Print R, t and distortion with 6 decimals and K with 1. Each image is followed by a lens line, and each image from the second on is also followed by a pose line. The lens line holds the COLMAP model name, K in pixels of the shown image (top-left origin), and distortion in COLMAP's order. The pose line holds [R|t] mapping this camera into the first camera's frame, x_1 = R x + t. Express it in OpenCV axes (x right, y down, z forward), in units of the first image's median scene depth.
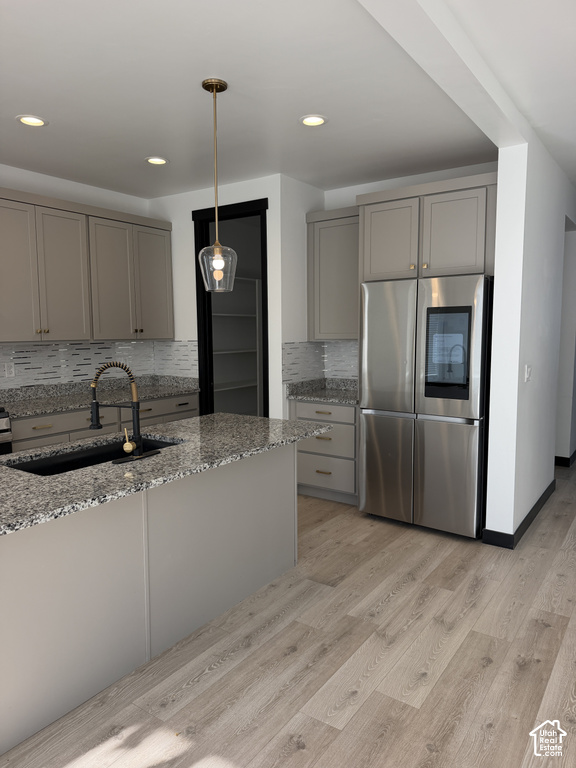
lens RADIAL K [[538.1, 0, 293.6], [0, 538.1, 384.2], [0, 0, 1]] dist [0.033411, -0.053885]
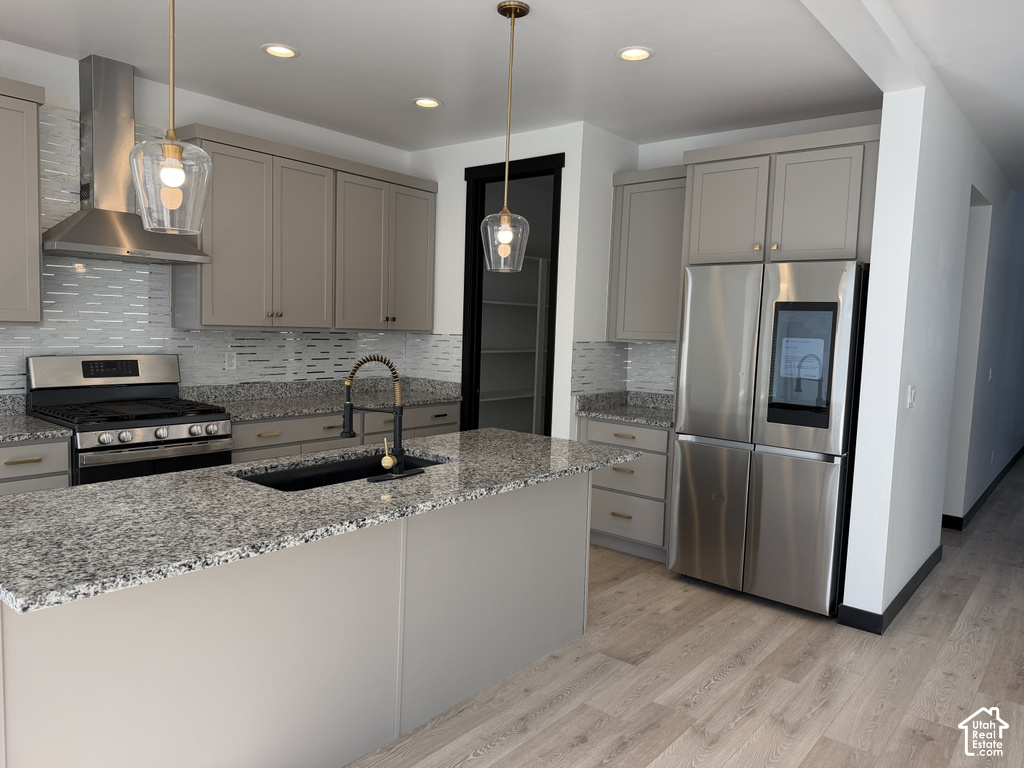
lens RADIAL K [[717.5, 0, 507.8], [0, 717.5, 386.5], [0, 0, 1]] dist [0.033411, -0.053885]
pose [[0.994982, 0.047657, -0.087971, -0.027501], [-0.049185, 0.998673, -0.015280, 0.008223], [0.087126, 0.019530, 0.996006, -0.024100]]
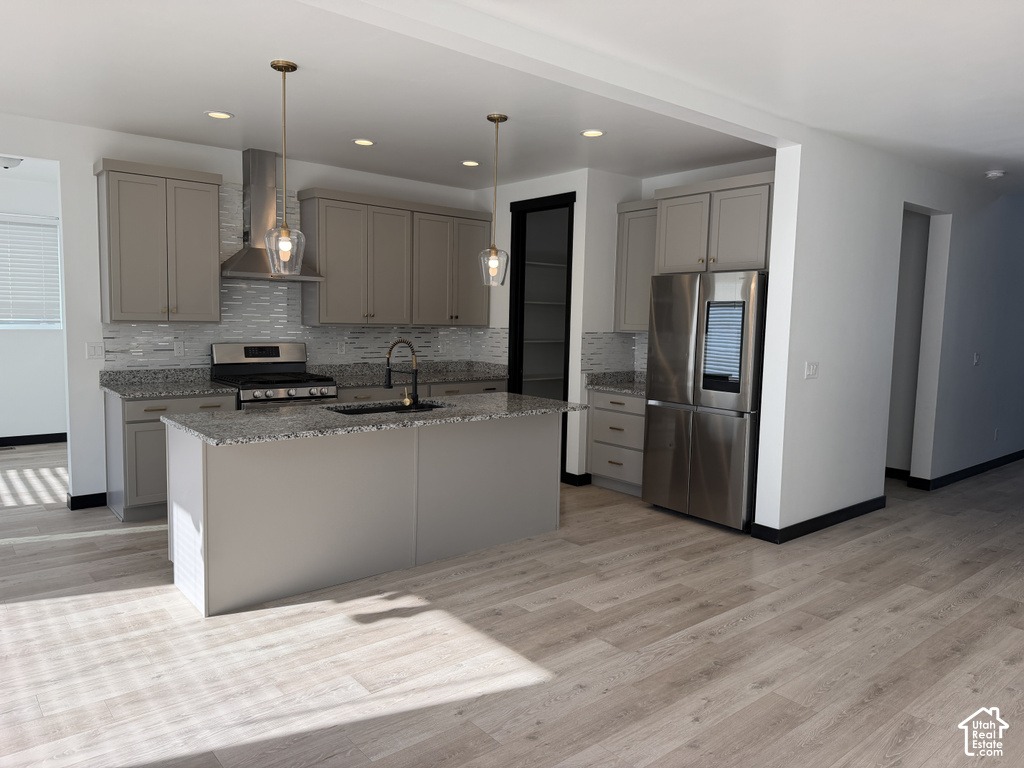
lens RADIAL K [[717.5, 0, 513.3], [0, 717.5, 386.2], [0, 0, 1]] dist [0.033411, -0.053885]
pose [[0.962525, 0.053967, -0.265768, 0.271425], [-0.056436, 0.998405, -0.001657, 0.042336], [0.265255, 0.016594, 0.964035, -0.422495]]
